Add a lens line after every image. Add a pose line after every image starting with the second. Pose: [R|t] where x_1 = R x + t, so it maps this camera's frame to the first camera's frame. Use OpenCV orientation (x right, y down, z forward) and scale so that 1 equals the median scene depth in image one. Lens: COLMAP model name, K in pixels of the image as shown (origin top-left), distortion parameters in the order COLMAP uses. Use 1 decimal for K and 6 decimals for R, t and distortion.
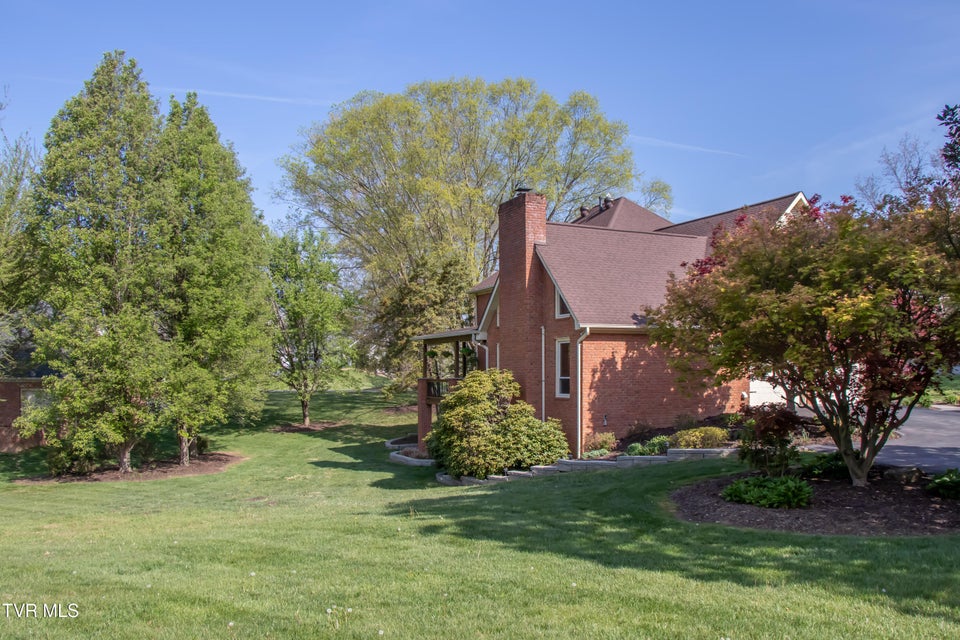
lens RADIAL K [[815.1, 0, 477.8], [0, 815.1, 335.4], [0, 0, 1]] dist [-0.136403, 0.003434]
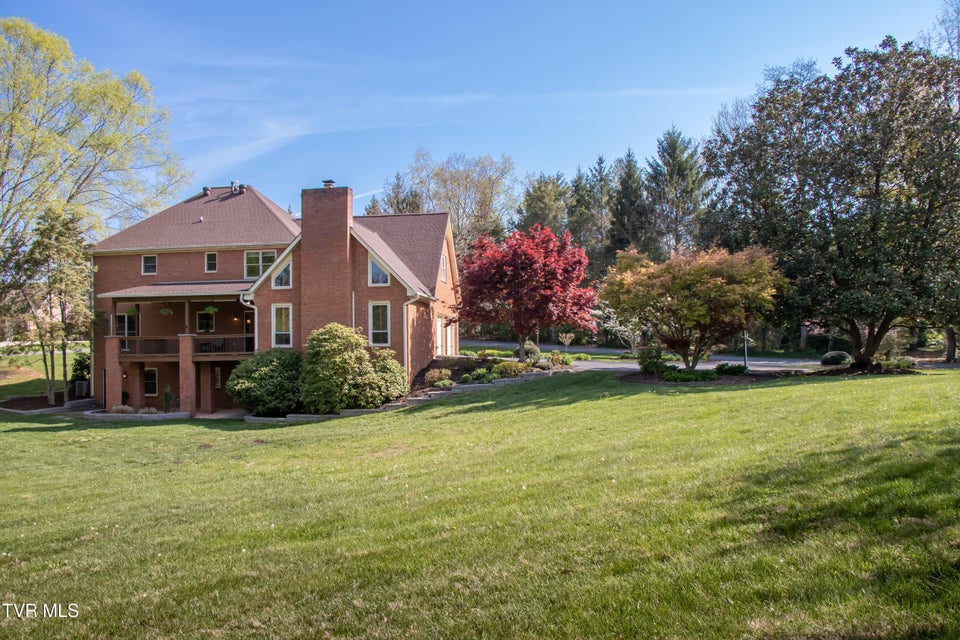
lens RADIAL K [[815.1, 0, 477.8], [0, 815.1, 335.4], [0, 0, 1]] dist [-0.136403, 0.003434]
pose [[0.532327, 0.027903, 0.846079, -0.780695], [-0.038224, 0.999230, -0.008905, 0.052924], [-0.845675, -0.027601, 0.532984, 0.128715]]
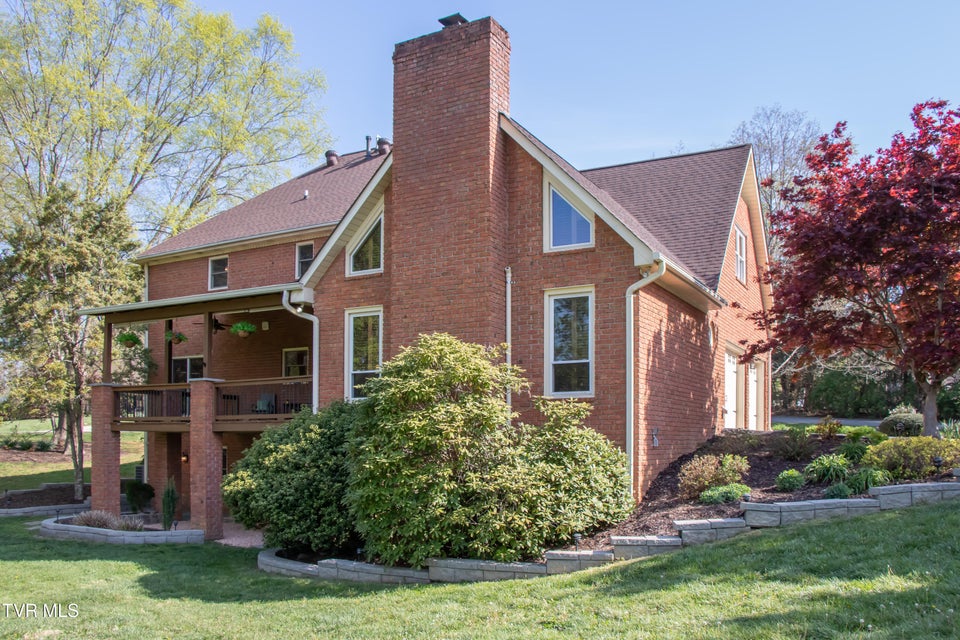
lens RADIAL K [[820.0, 0, 464.0], [0, 820.0, 452.4], [0, 0, 1]] dist [-0.090983, -0.014019]
pose [[0.812353, 0.010557, 0.583071, -0.222780], [-0.044028, 0.998093, 0.043271, 0.076555], [-0.581502, -0.060823, 0.811268, 0.496564]]
